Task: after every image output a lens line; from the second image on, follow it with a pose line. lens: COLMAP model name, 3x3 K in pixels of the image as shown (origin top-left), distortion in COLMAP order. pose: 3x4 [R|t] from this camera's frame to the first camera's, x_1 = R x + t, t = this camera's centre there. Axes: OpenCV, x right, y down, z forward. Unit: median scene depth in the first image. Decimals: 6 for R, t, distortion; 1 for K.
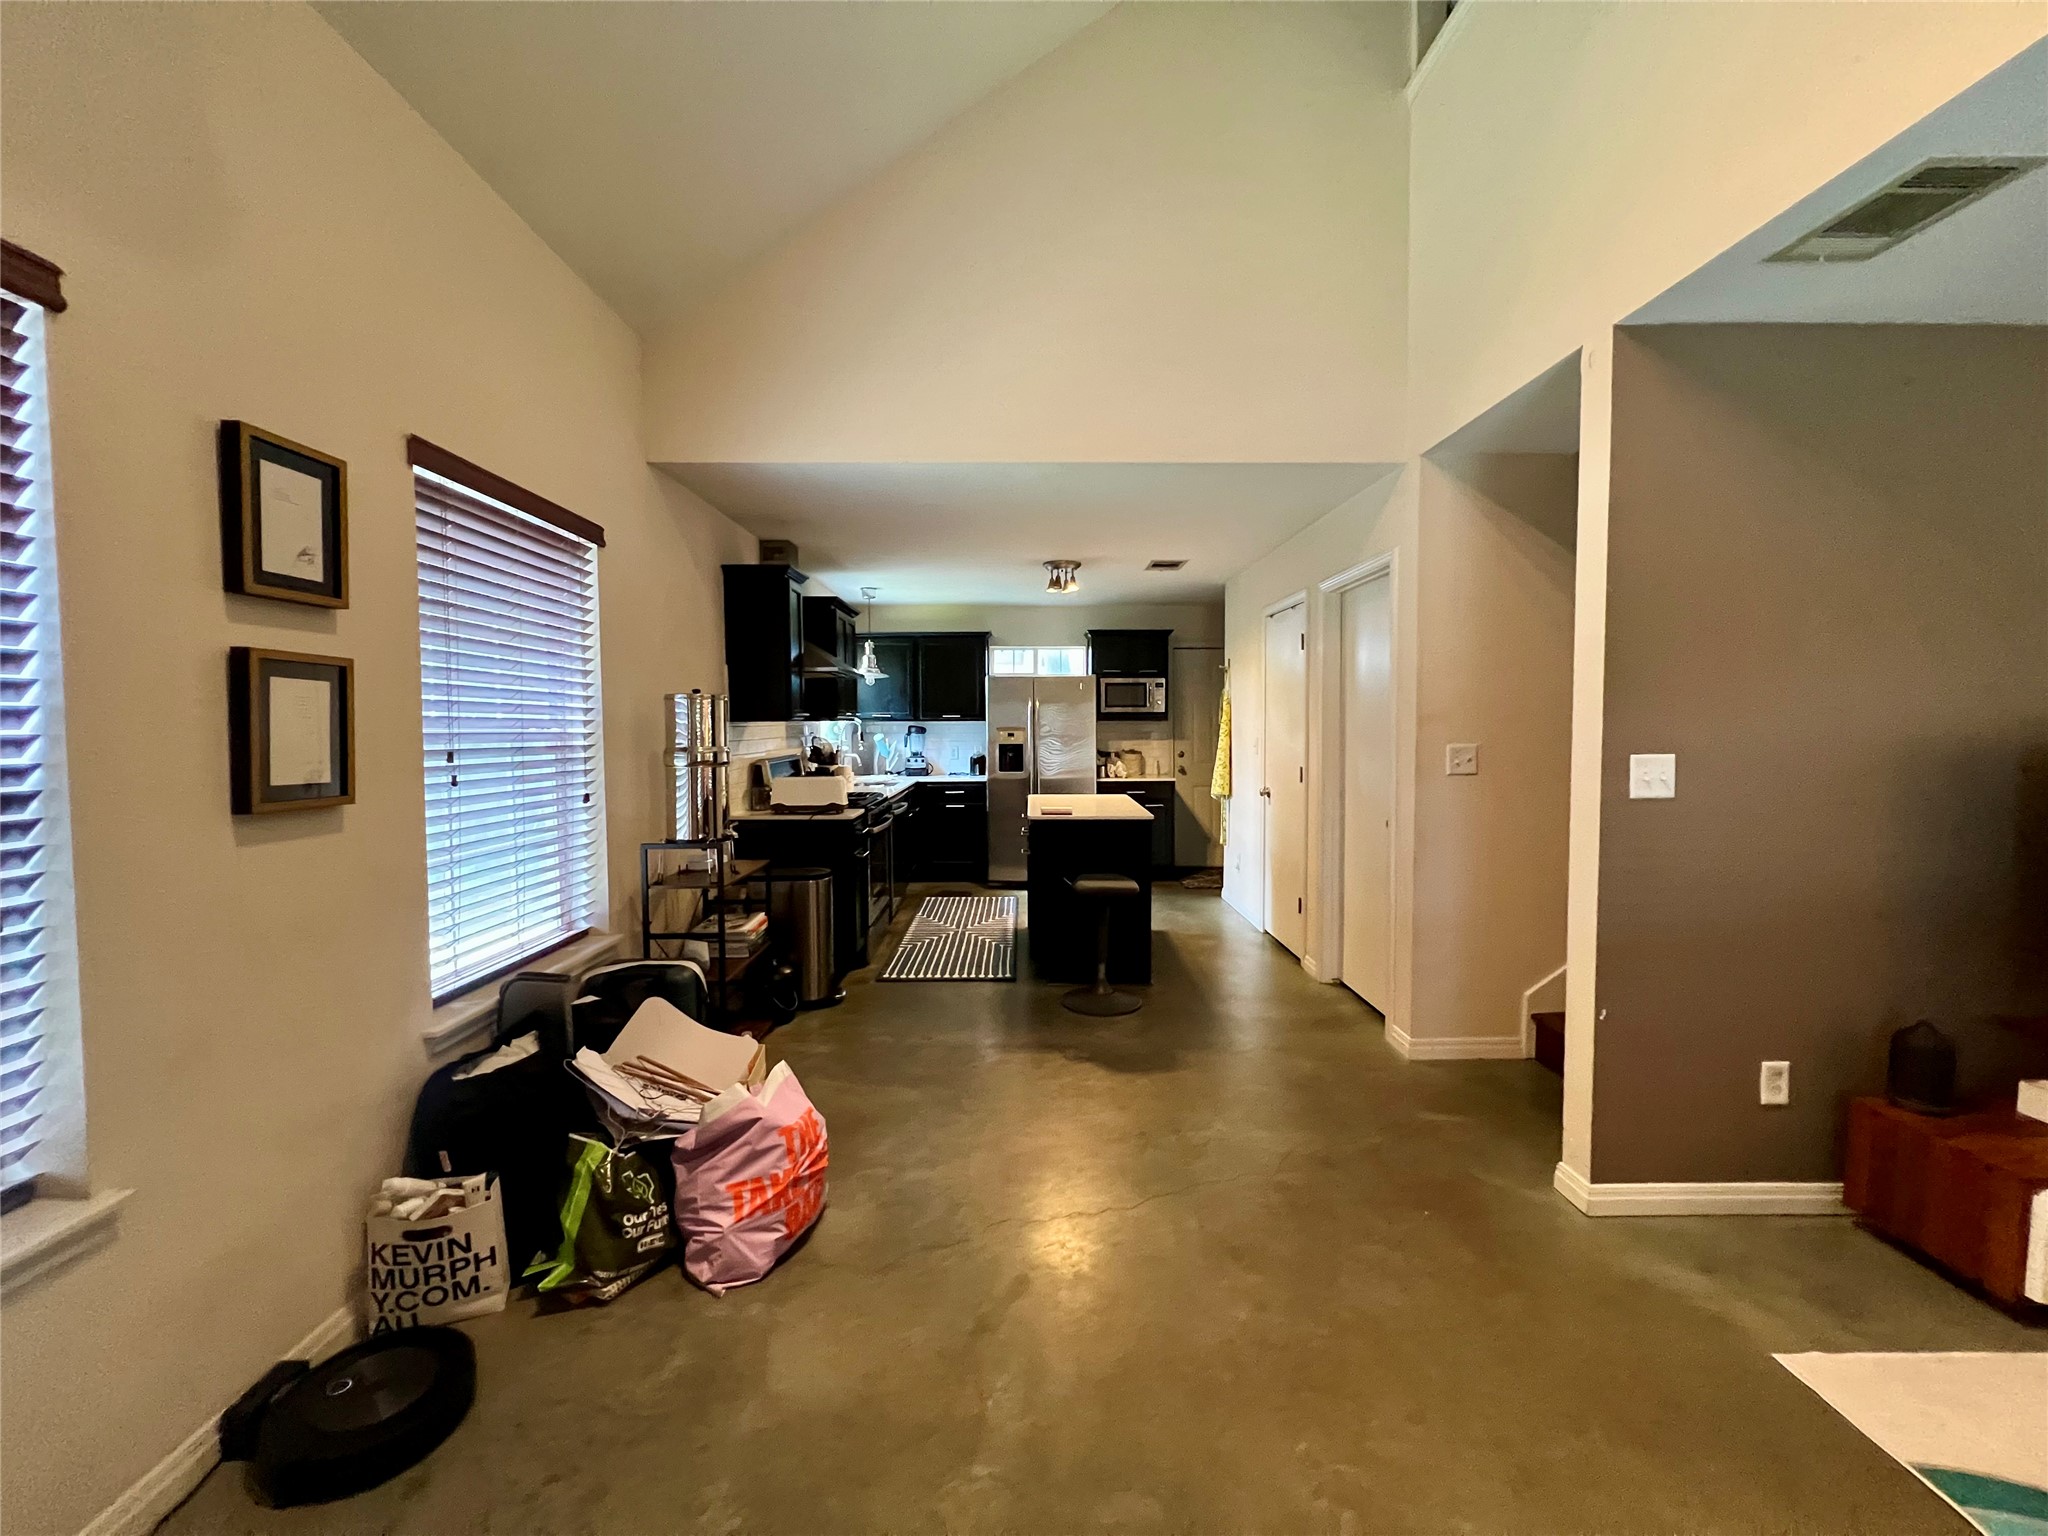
lens RADIAL K [[819.1, 0, 1025.1], [0, 819.1, 759.8], [0, 0, 1]] dist [-0.003133, 0.001760]
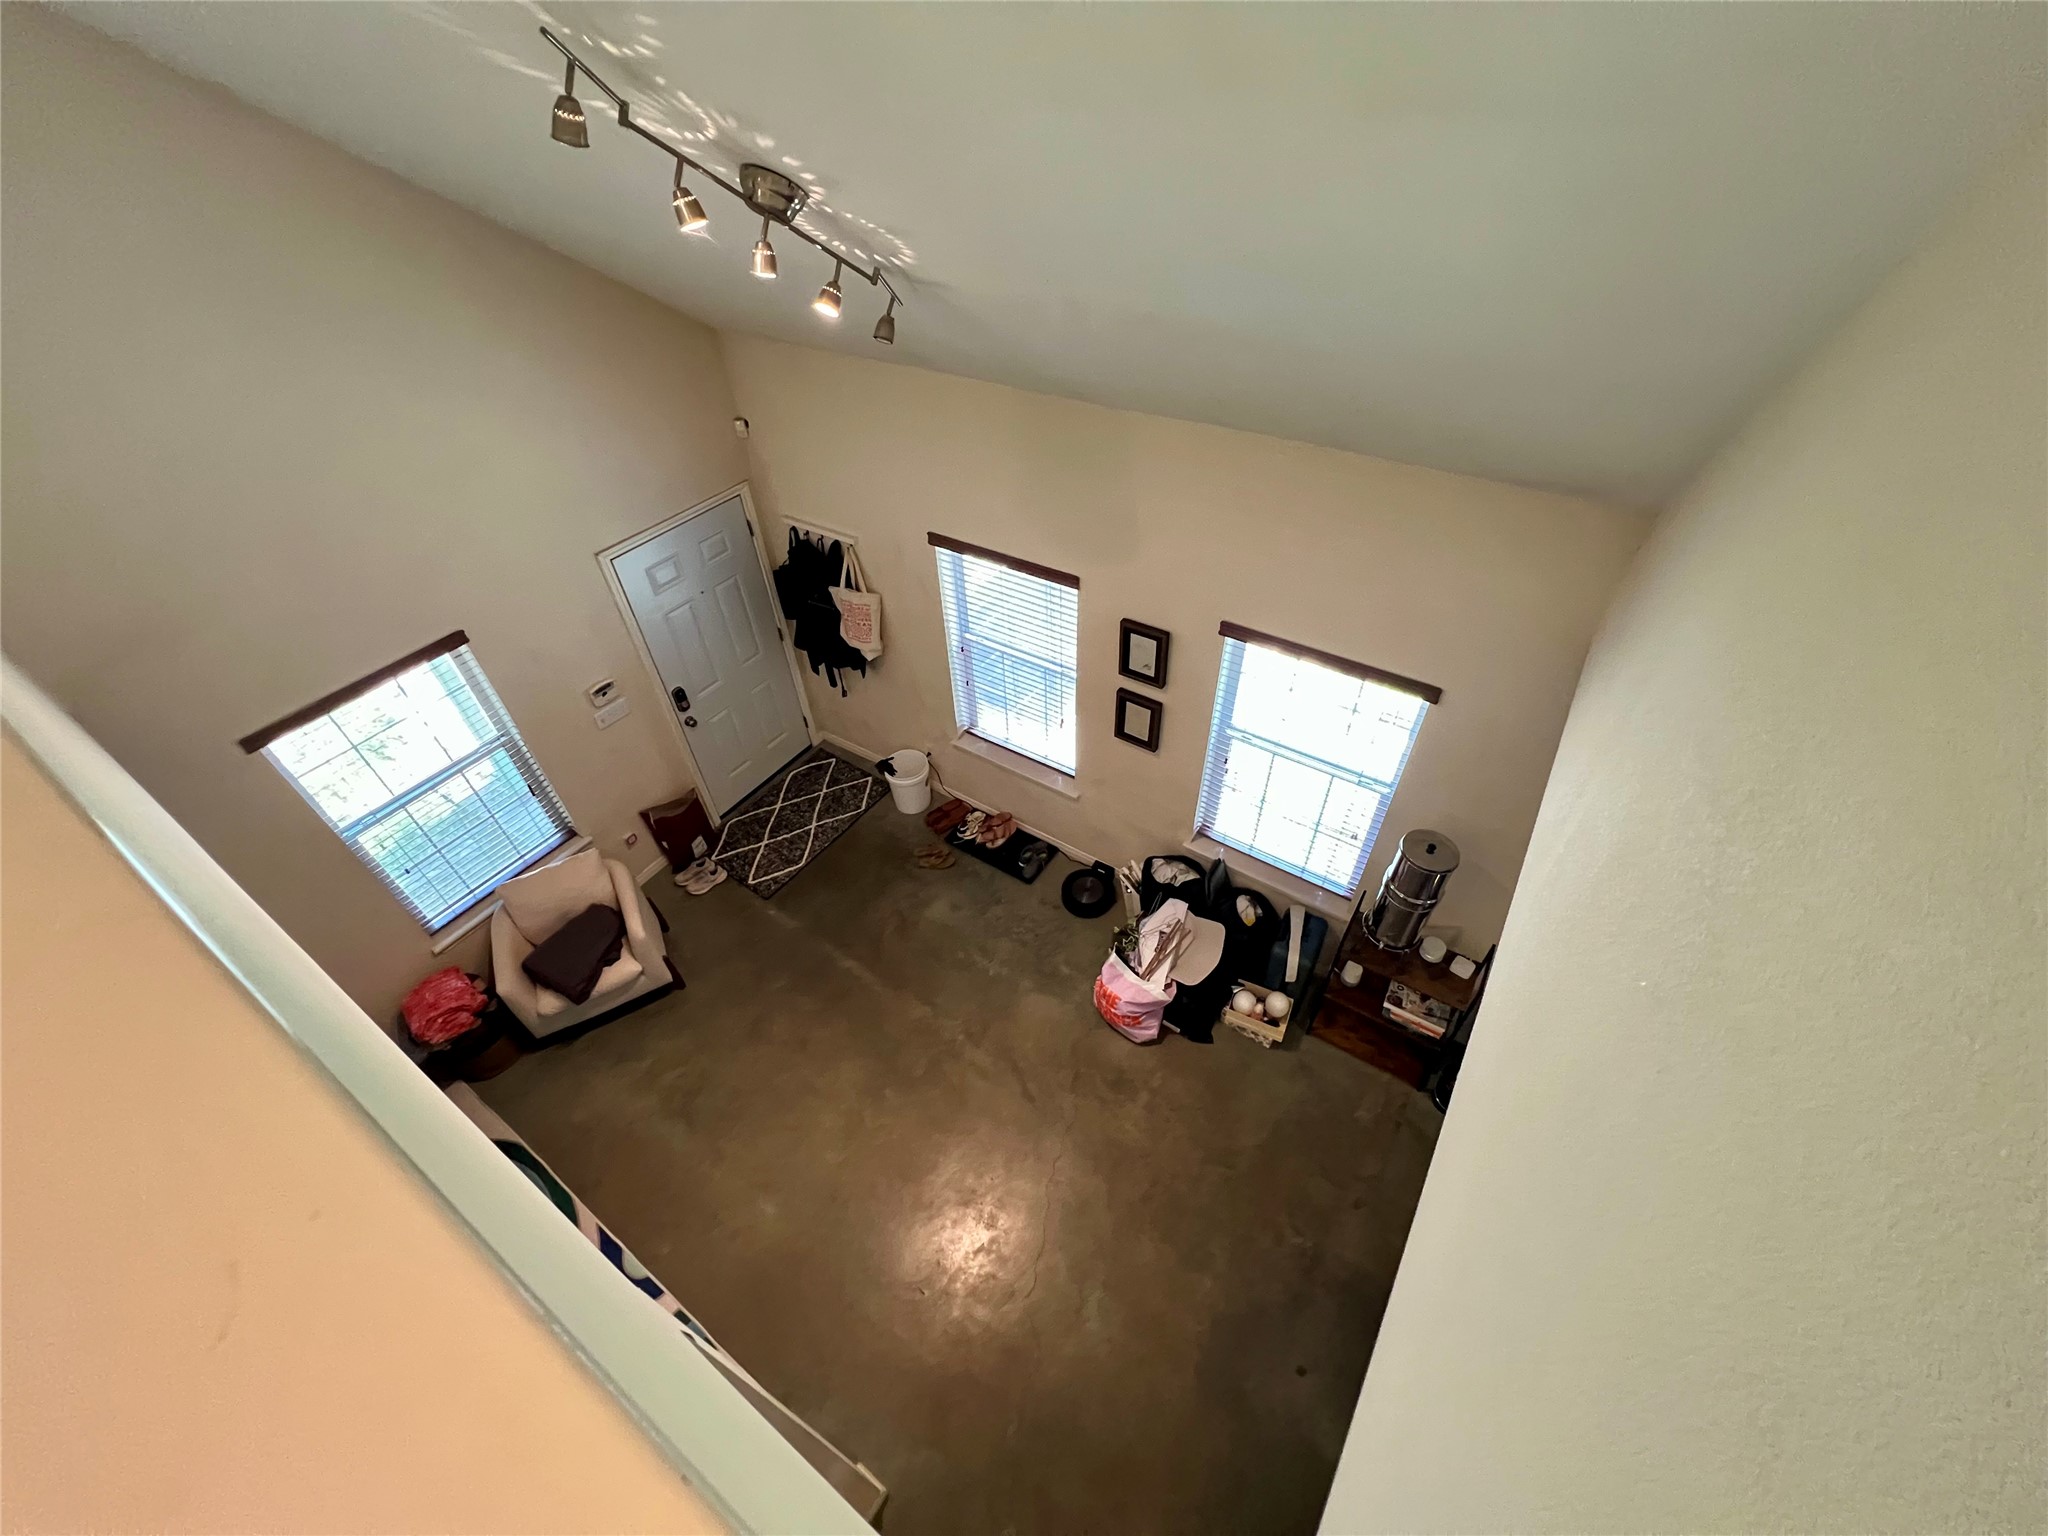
lens RADIAL K [[840.9, 0, 1026.0], [0, 840.9, 754.9], [0, 0, 1]] dist [-0.001962, -0.000116]
pose [[-0.563972, 0.577420, -0.590358, 0.365544], [0.006350, 0.717909, 0.696108, -0.712664], [0.825770, 0.388836, -0.408547, 0.728186]]
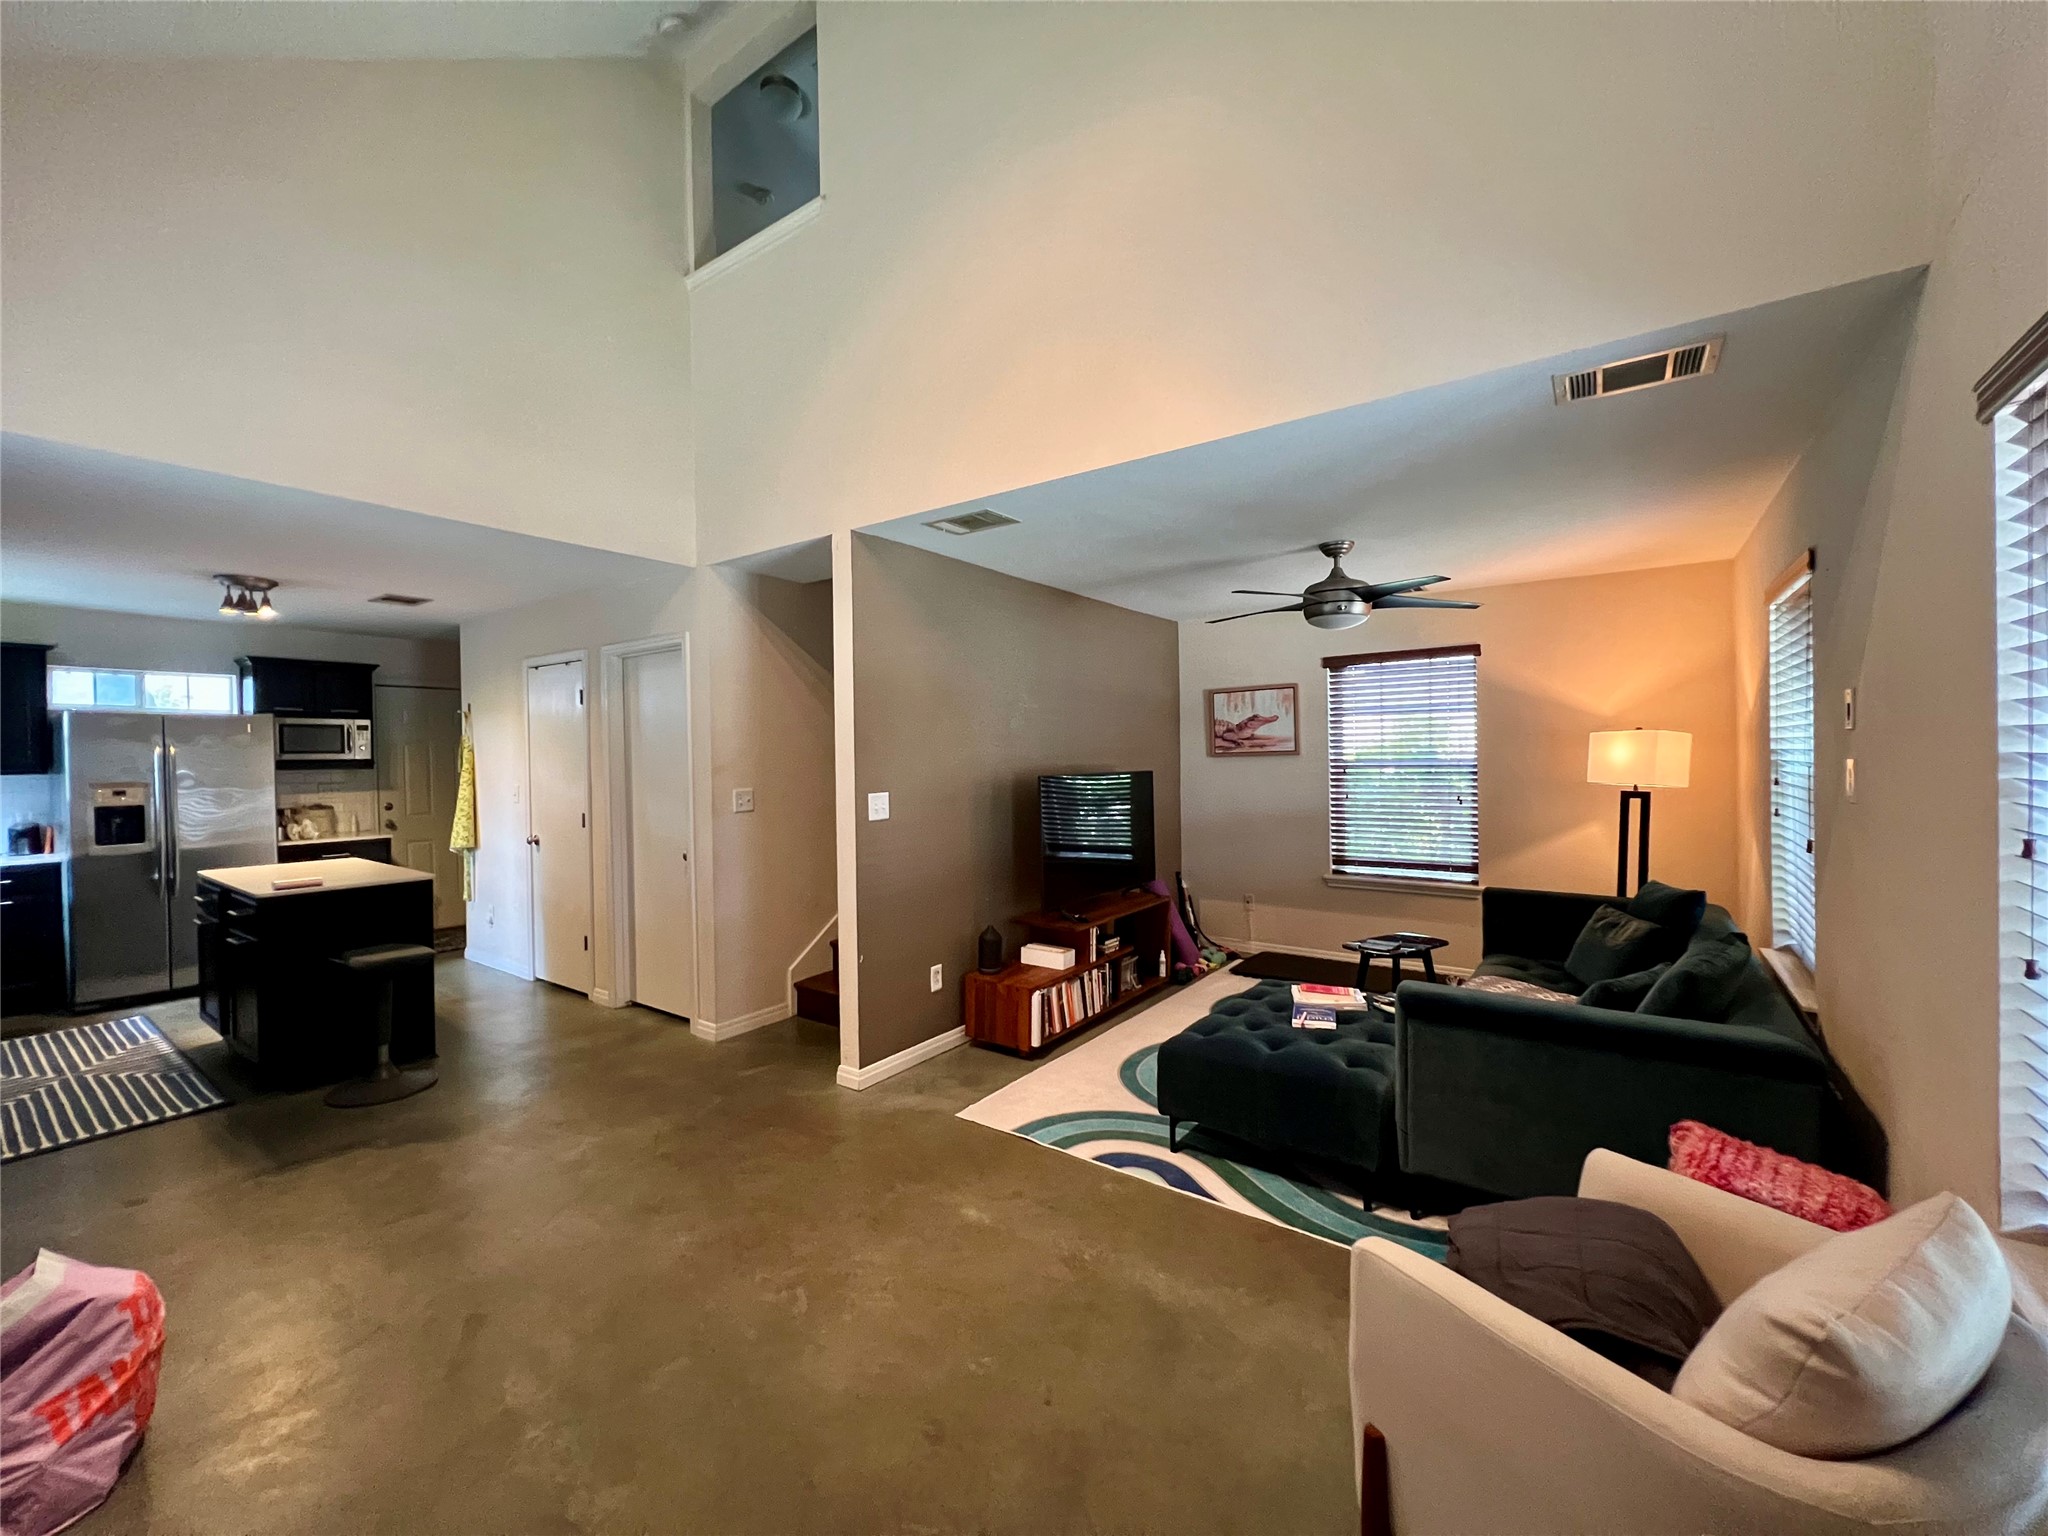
lens RADIAL K [[819.1, 0, 1021.8], [0, 819.1, 763.4], [0, 0, 1]] dist [-0.003133, 0.001760]
pose [[0.590183, -0.013321, 0.807160, -0.204858], [0.045177, 0.998842, -0.016548, -0.013927], [-0.806004, 0.046232, 0.590101, -0.107602]]
